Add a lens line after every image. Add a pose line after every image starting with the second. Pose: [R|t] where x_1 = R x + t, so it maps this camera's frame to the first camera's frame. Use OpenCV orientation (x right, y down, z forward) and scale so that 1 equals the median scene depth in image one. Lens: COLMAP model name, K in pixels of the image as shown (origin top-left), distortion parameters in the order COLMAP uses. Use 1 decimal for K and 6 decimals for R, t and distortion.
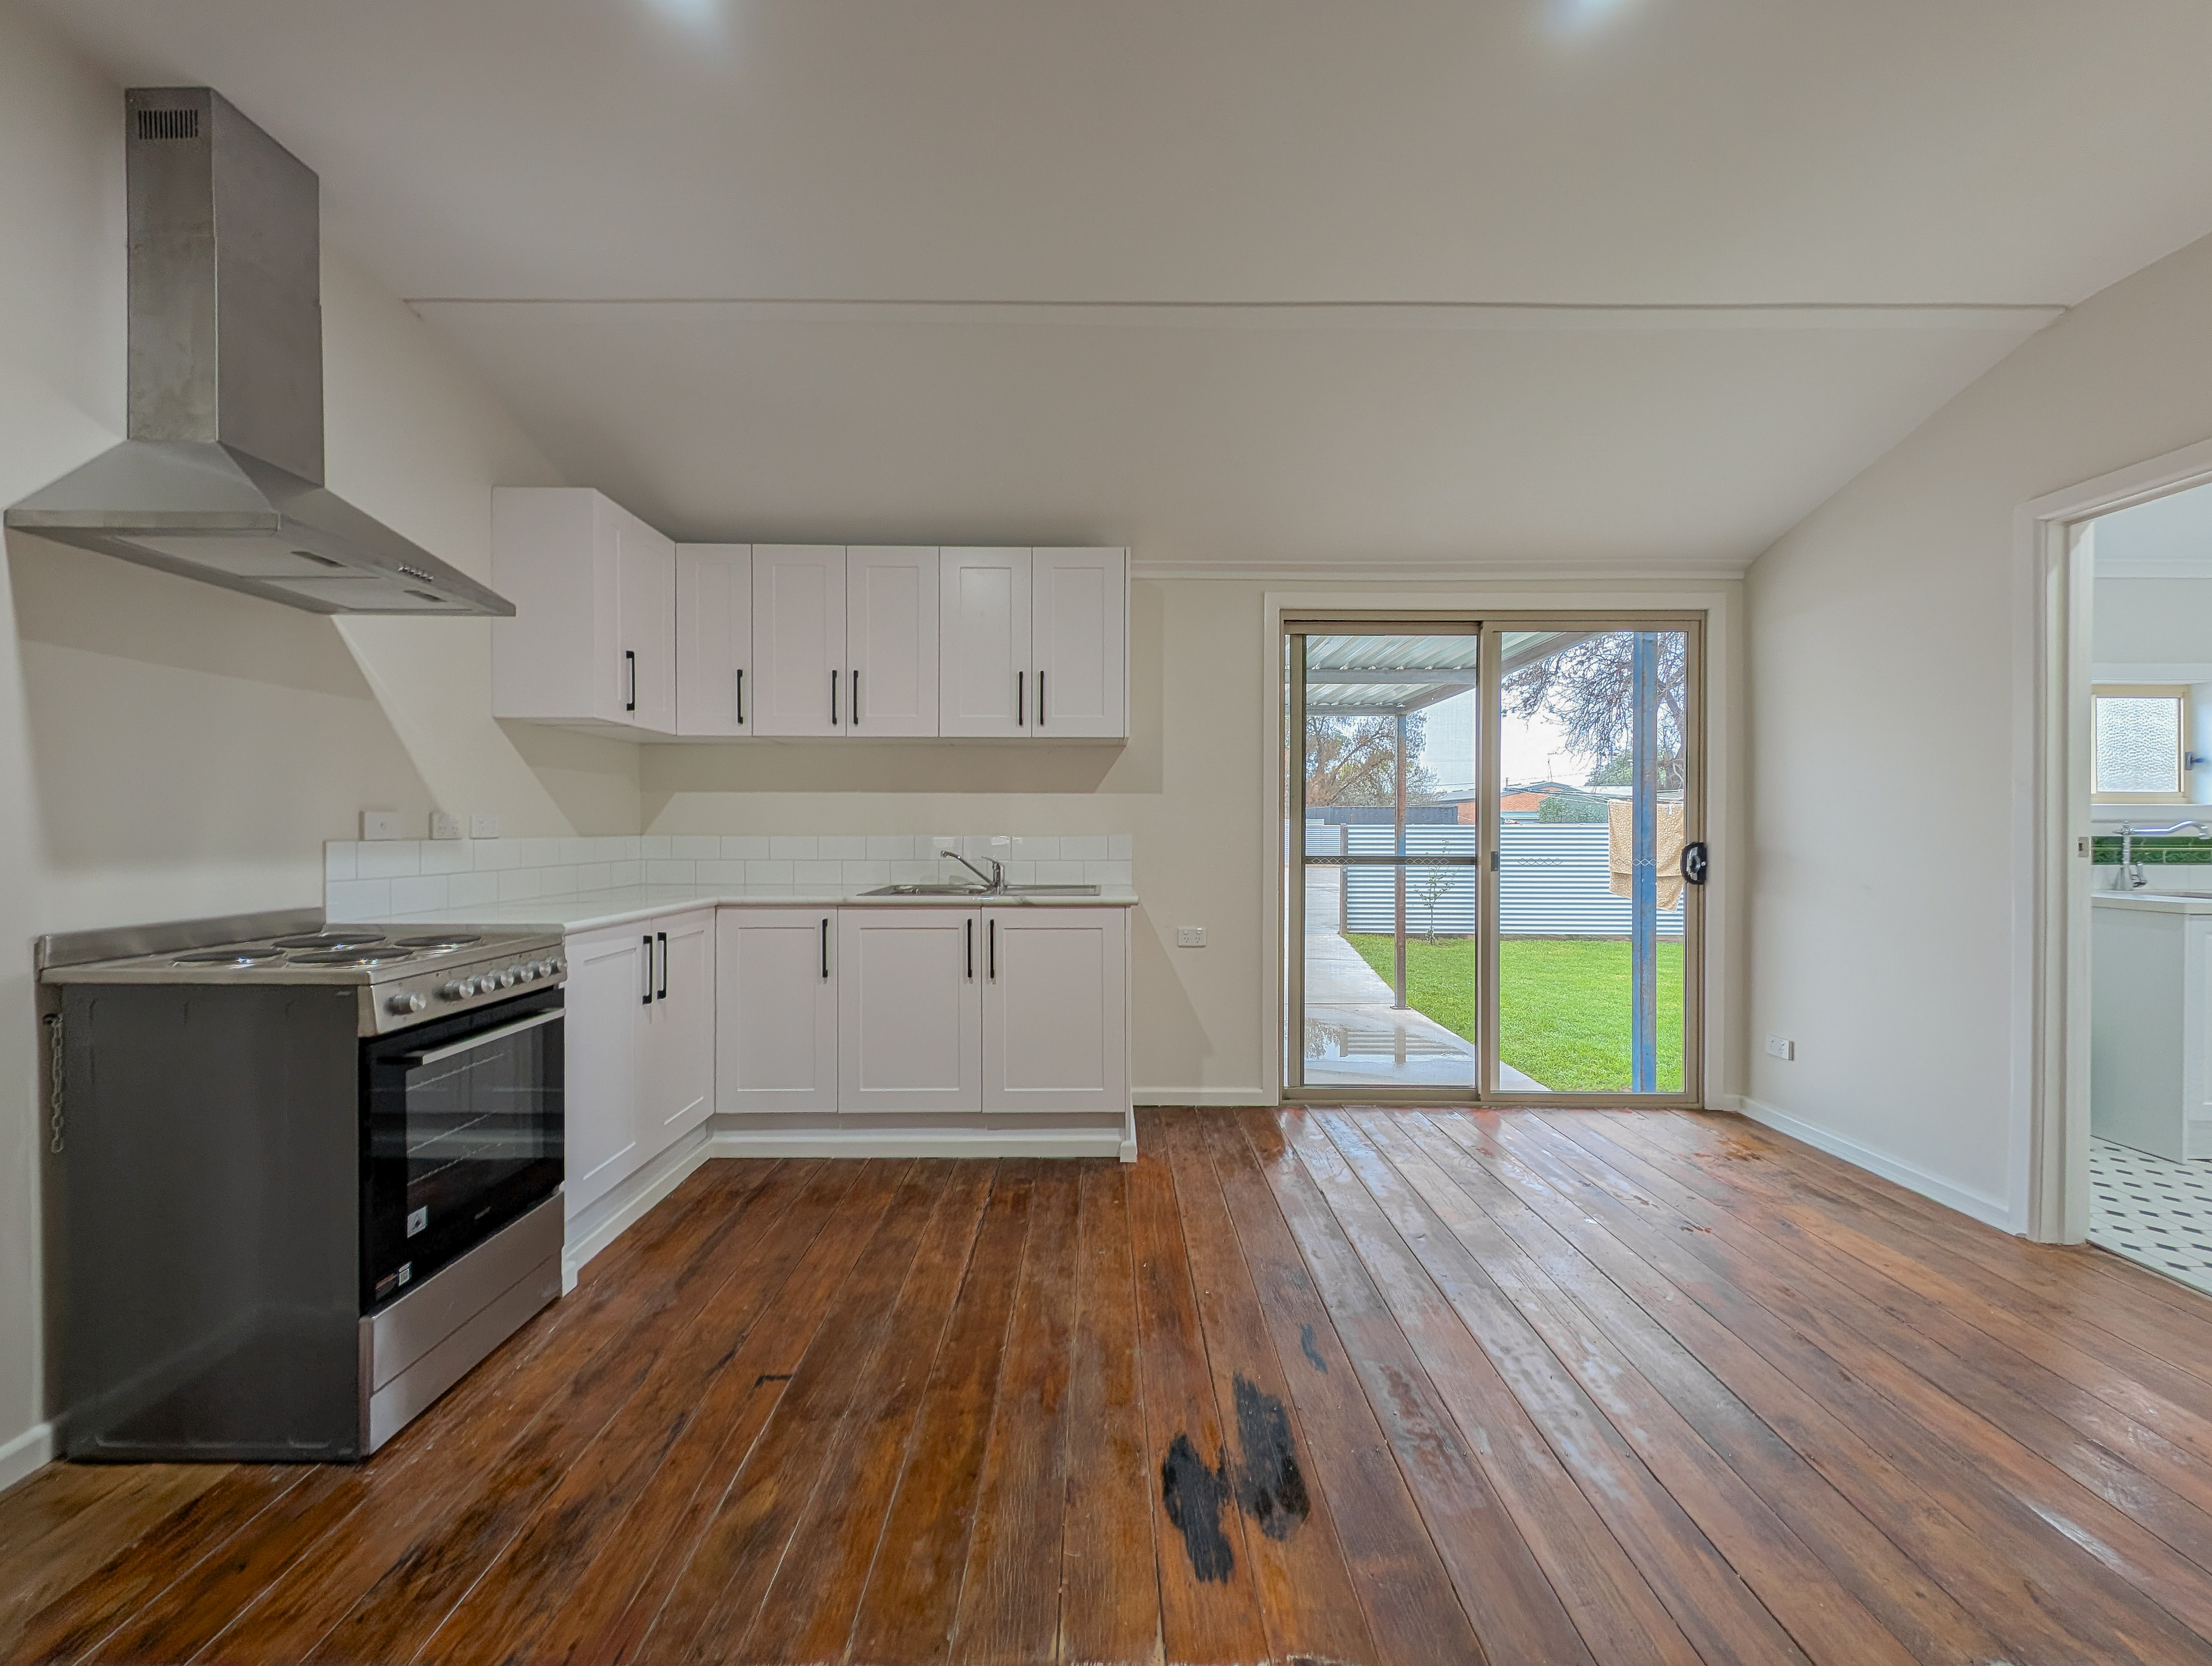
lens RADIAL K [[833.1, 0, 1106.0], [0, 833.1, 833.0], [0, 0, 1]] dist [-0.000249, -0.000524]
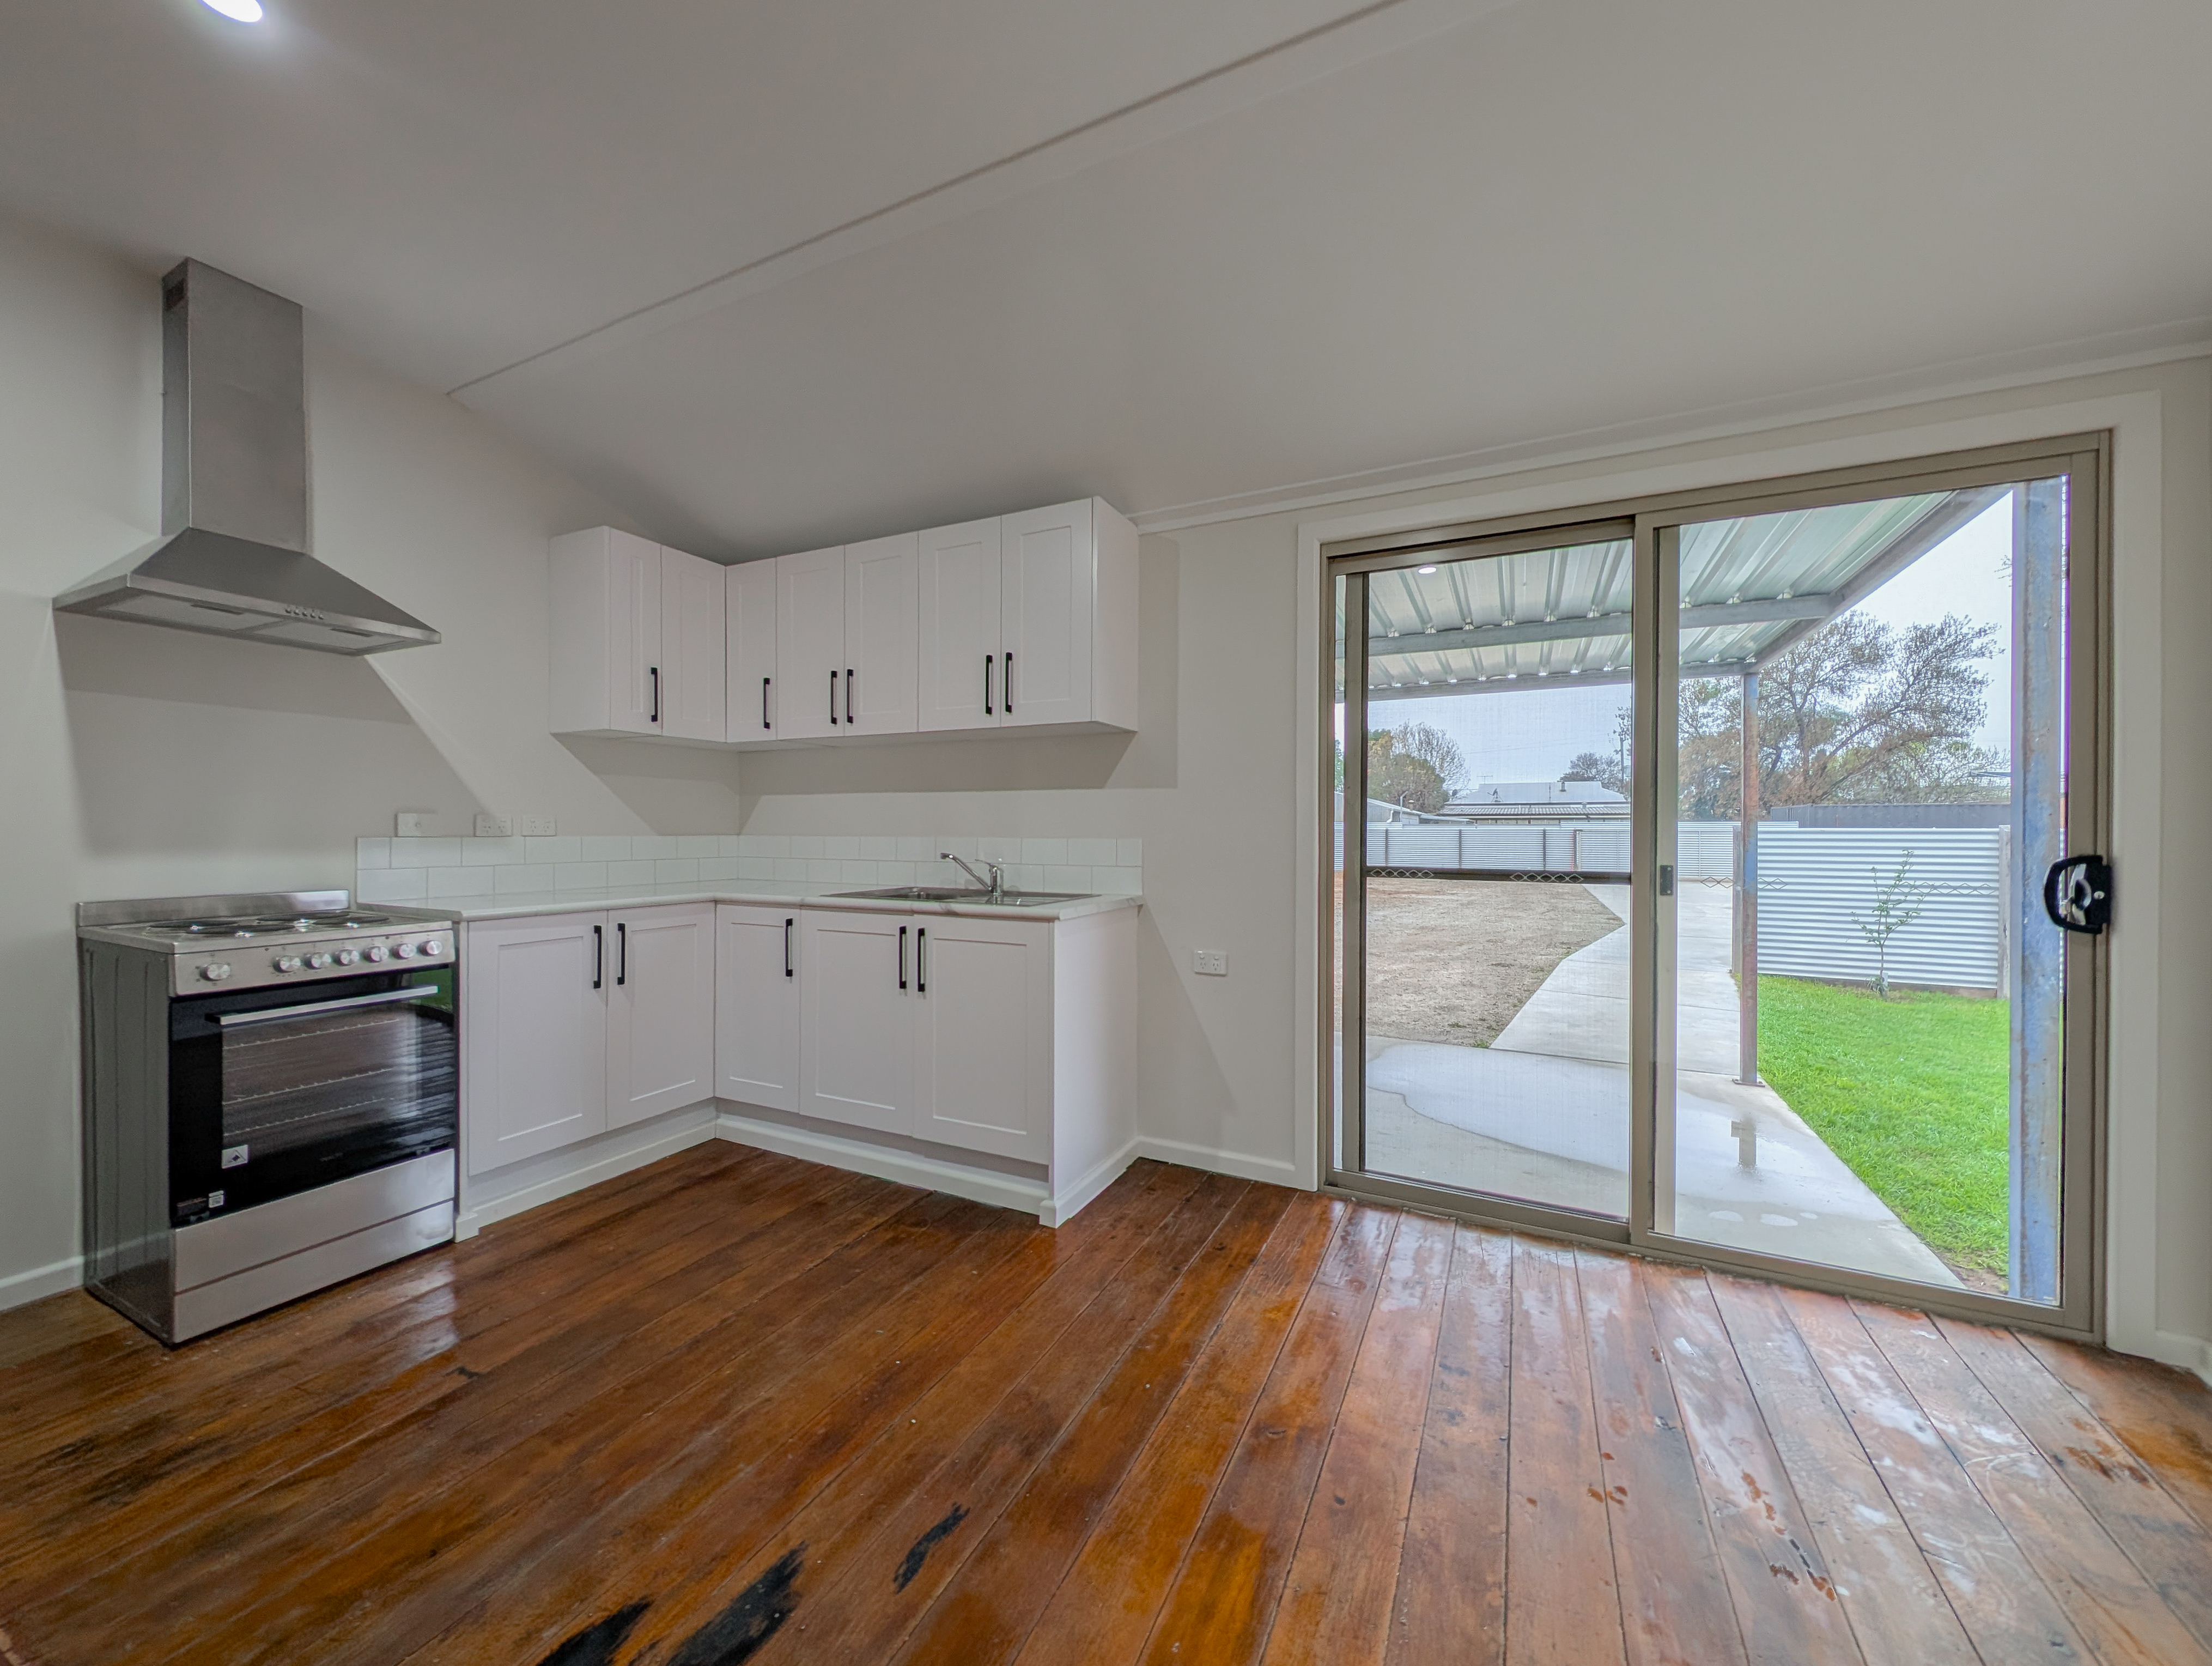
lens RADIAL K [[837.4, 0, 1110.9], [0, 837.4, 831.2], [0, 0, 1]] dist [0.017545, -0.009096]
pose [[0.895167, 0.001528, -0.445728, 0.422809], [-0.005174, 0.999962, -0.006963, 0.003055], [0.445700, 0.008539, 0.895142, 0.245519]]
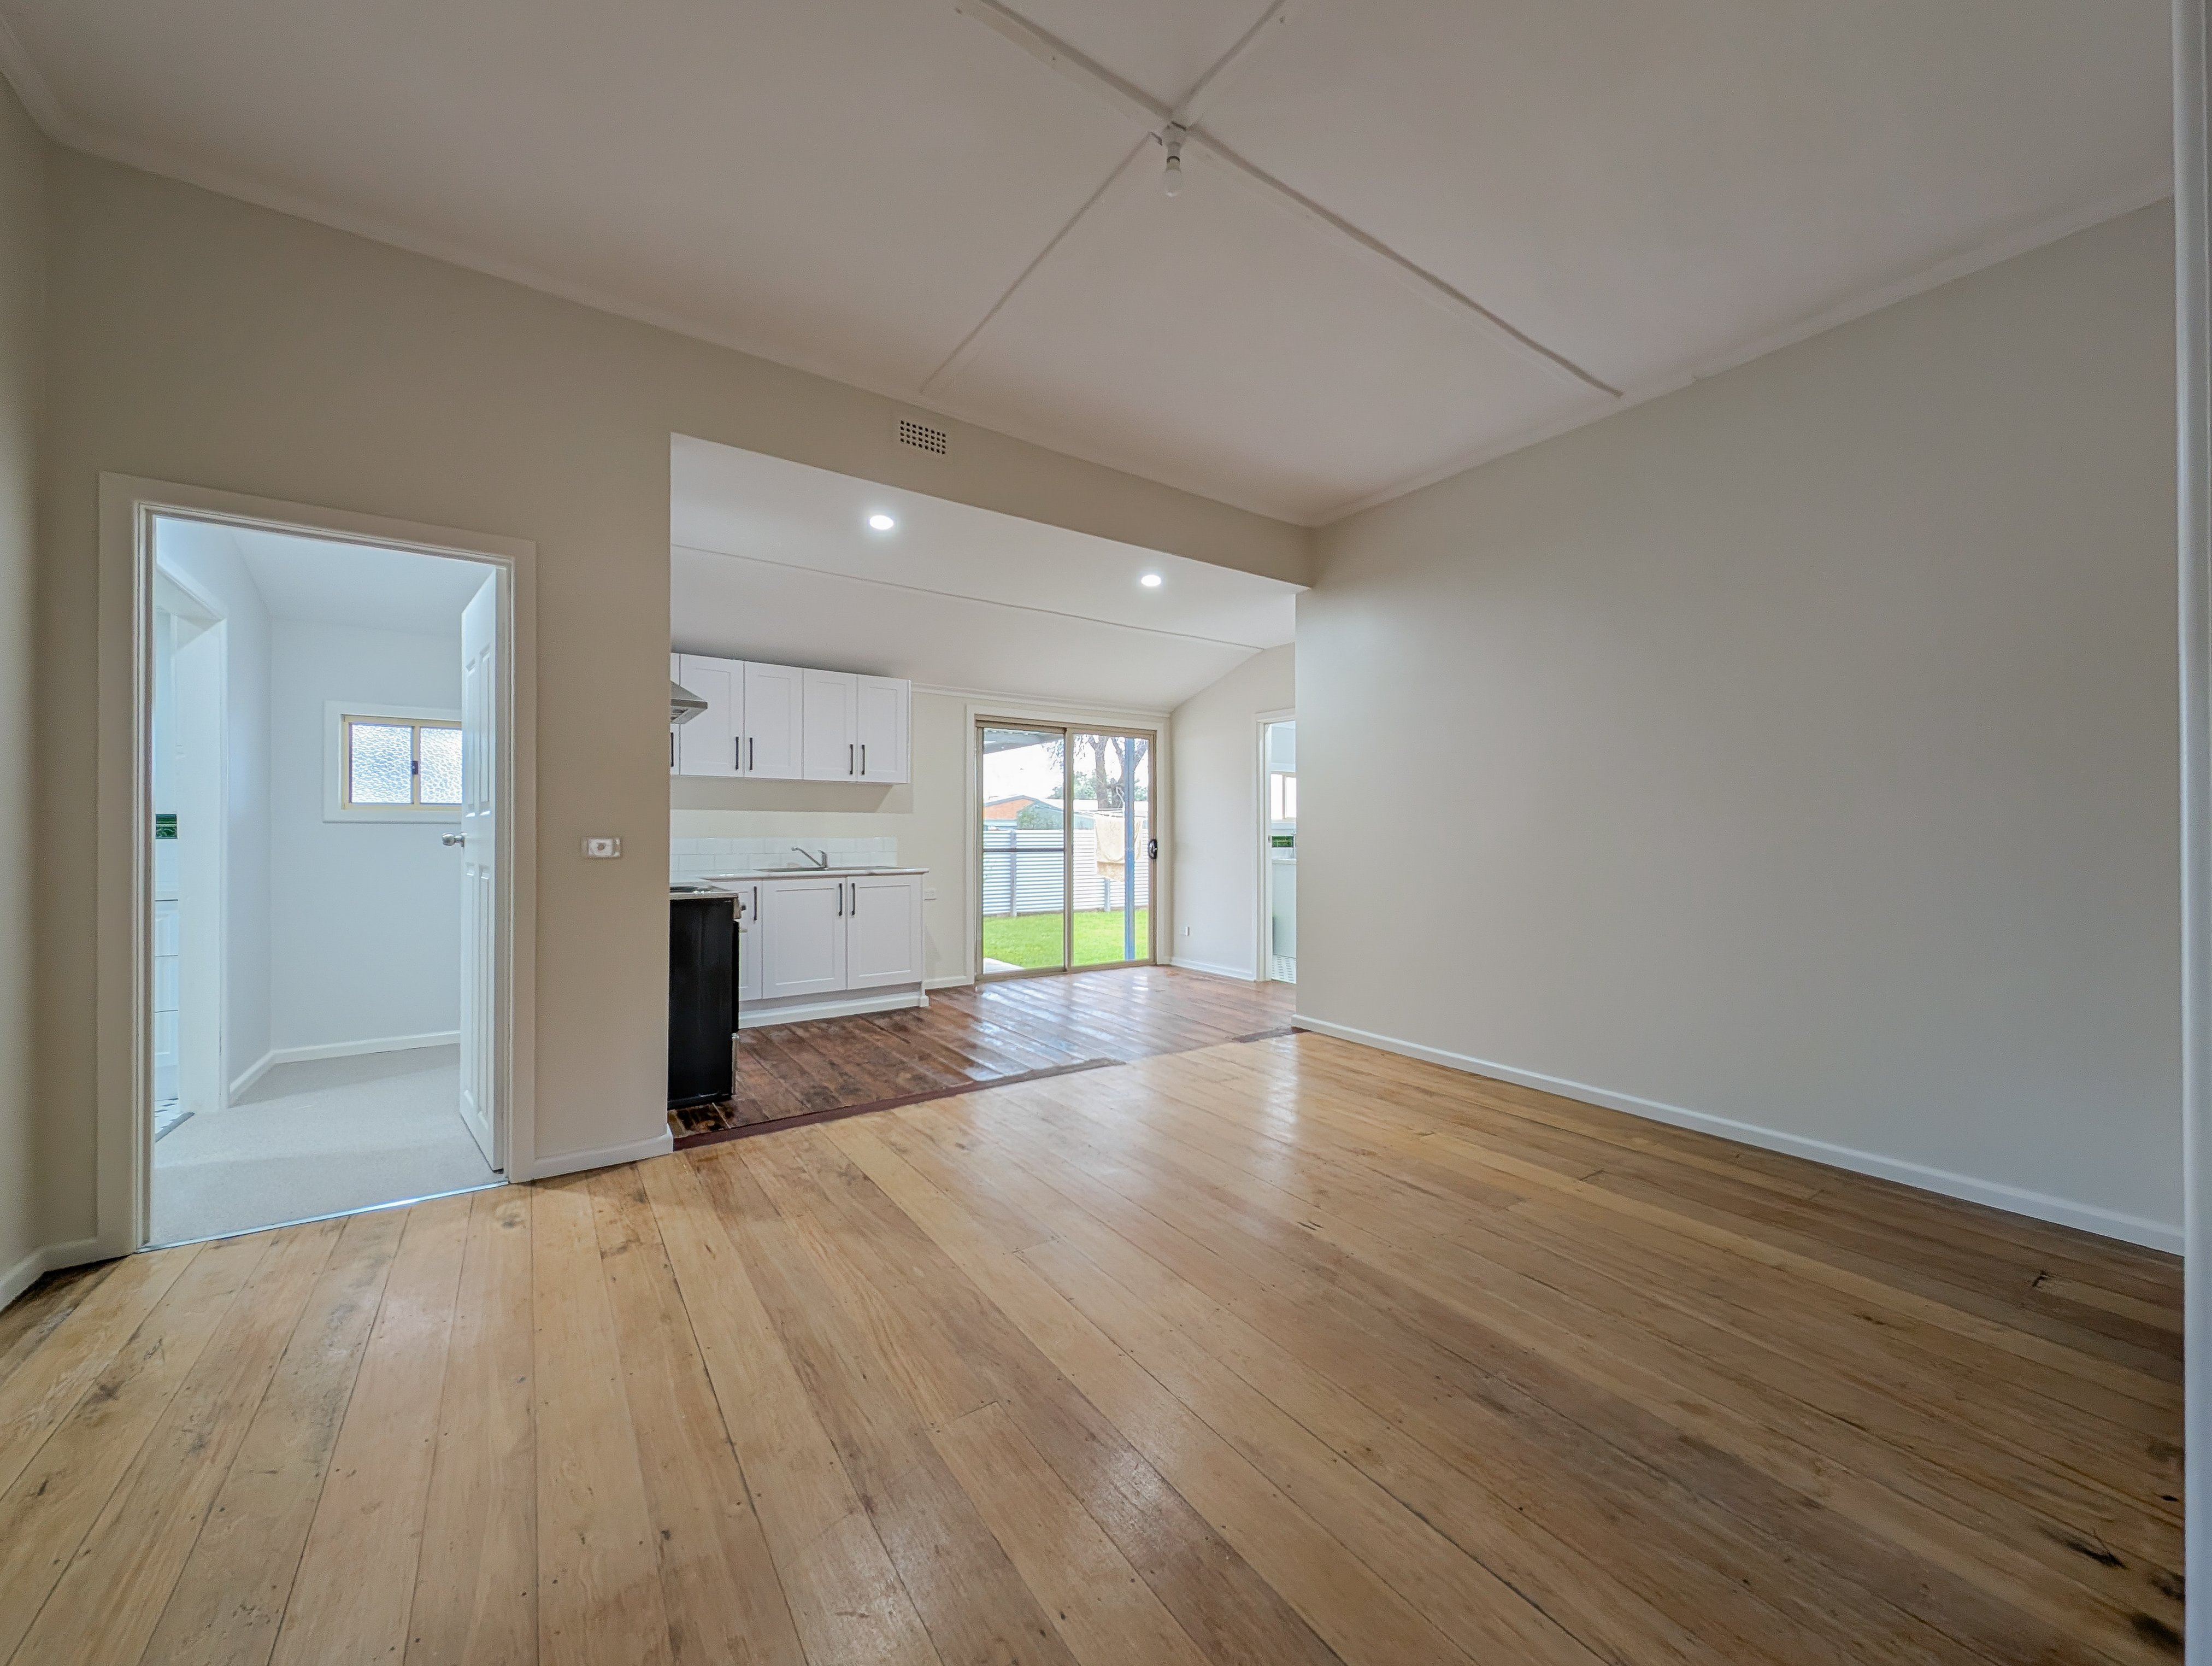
lens RADIAL K [[837.4, 0, 1110.9], [0, 837.4, 831.2], [0, 0, 1]] dist [0.017545, -0.009096]
pose [[0.822070, -0.000258, 0.569387, -0.660481], [0.005987, 0.999949, -0.008190, 0.007910], [-0.569355, 0.010142, 0.822029, -0.770336]]
